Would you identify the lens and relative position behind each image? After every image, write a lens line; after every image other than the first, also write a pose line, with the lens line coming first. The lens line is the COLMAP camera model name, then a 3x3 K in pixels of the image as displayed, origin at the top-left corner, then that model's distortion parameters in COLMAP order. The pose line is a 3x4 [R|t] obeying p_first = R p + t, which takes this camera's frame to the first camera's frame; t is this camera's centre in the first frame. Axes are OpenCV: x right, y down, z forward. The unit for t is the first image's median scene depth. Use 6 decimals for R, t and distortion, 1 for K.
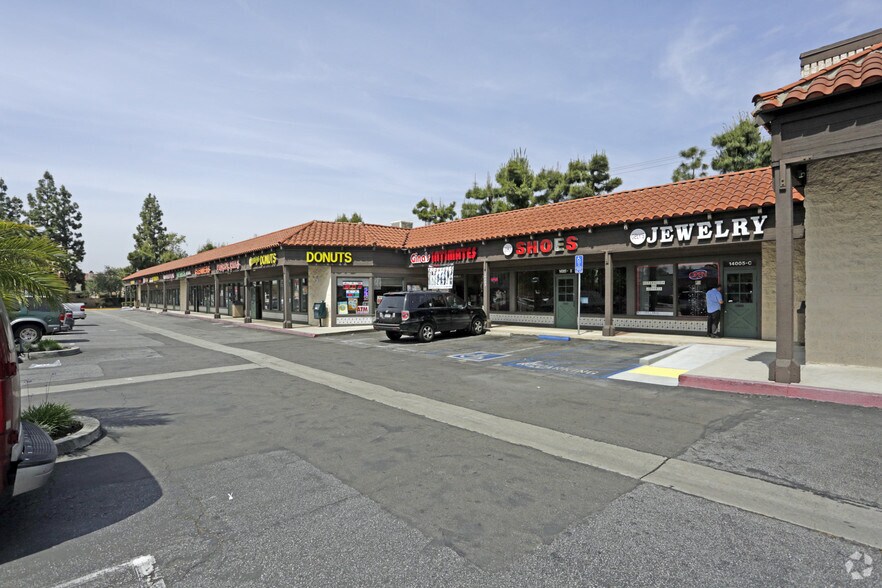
lens RADIAL K [[441.0, 0, 441.0], [0, 441.0, 294.0], [0, 0, 1]] dist [-0.001047, 0.000108]
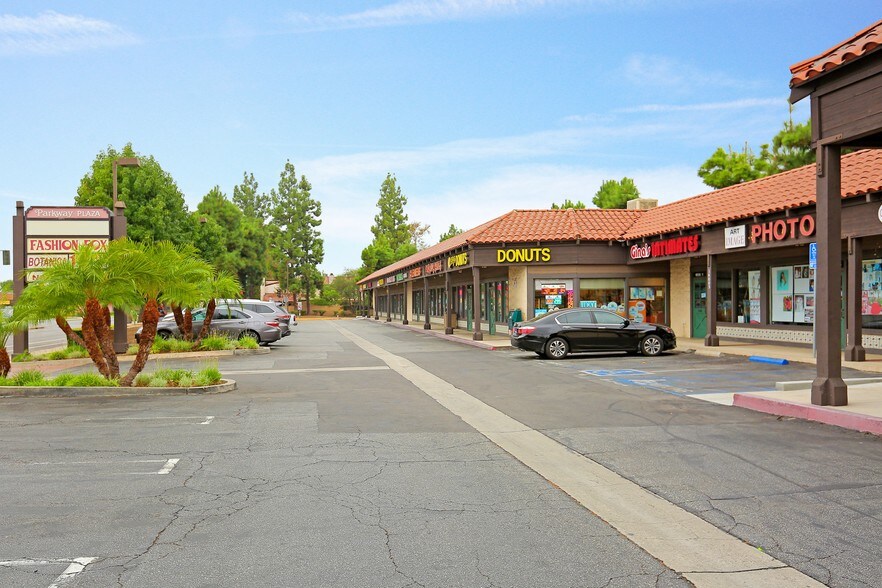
lens RADIAL K [[688.8, 0, 441.0], [0, 688.8, 294.0], [0, 0, 1]] dist [0.123117, 0.000662]
pose [[0.864152, -0.008135, -0.503165, 0.199919], [0.004039, 0.999949, -0.009231, -0.000151], [0.503215, 0.005944, 0.864141, -0.141662]]
